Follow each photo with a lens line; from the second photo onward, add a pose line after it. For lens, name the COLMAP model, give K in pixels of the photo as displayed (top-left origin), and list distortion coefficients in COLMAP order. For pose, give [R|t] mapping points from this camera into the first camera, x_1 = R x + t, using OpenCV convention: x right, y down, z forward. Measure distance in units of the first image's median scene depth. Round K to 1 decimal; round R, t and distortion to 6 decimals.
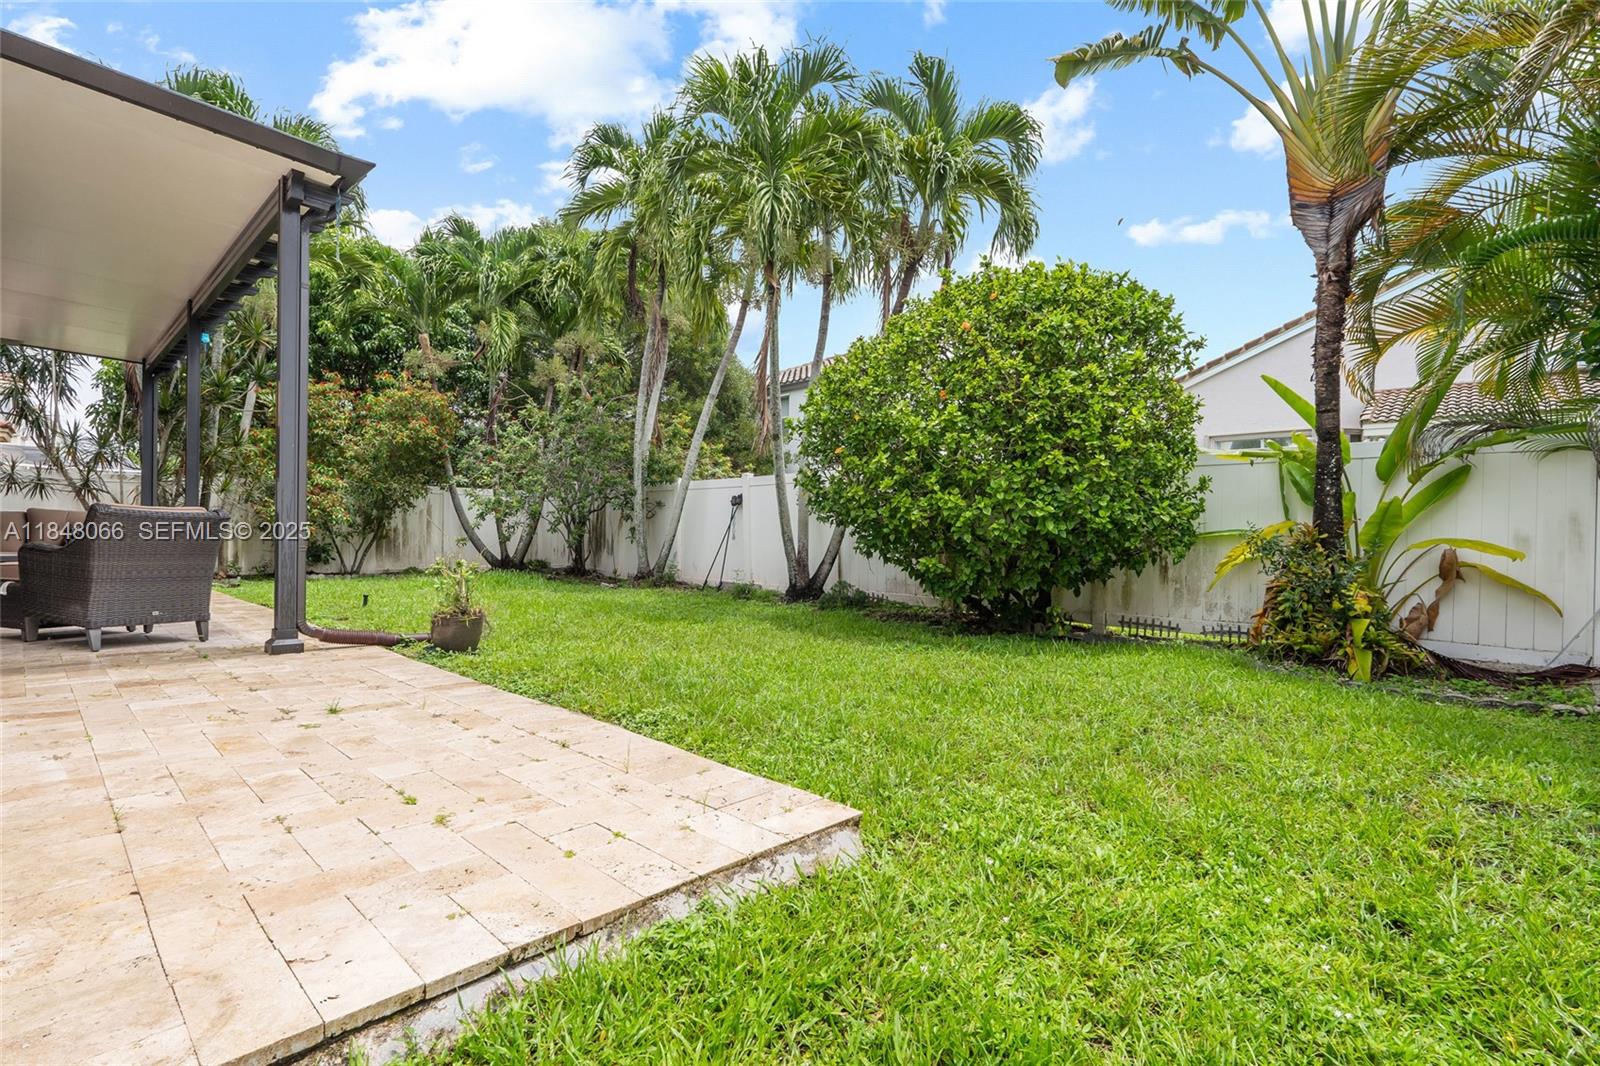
lens RADIAL K [[741.6, 0, 808.4], [0, 741.6, 528.1], [0, 0, 1]] dist [-0.002516, -0.000469]
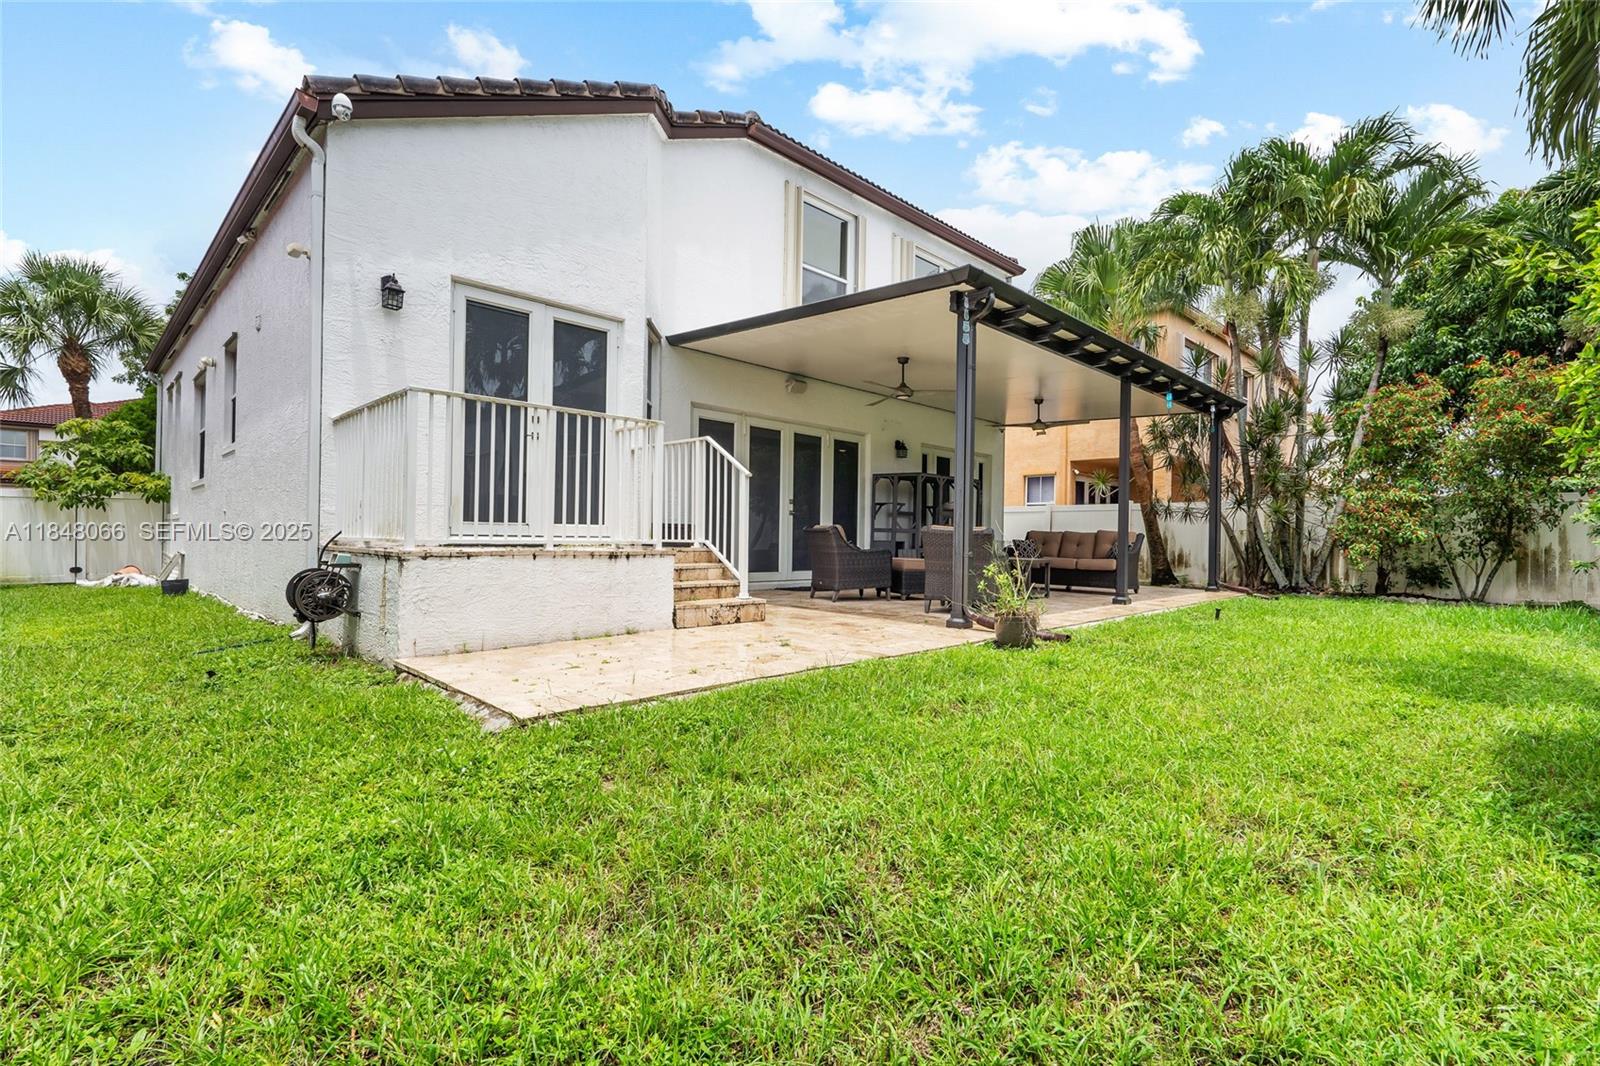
lens RADIAL K [[741.6, 0, 807.2], [0, 741.6, 539.0], [0, 0, 1]] dist [-0.002516, -0.000469]
pose [[-0.014539, 0.003505, -0.999888, 0.241858], [-0.016845, 0.999851, 0.003750, 0.000247], [0.999752, 0.016897, -0.014478, 0.245899]]
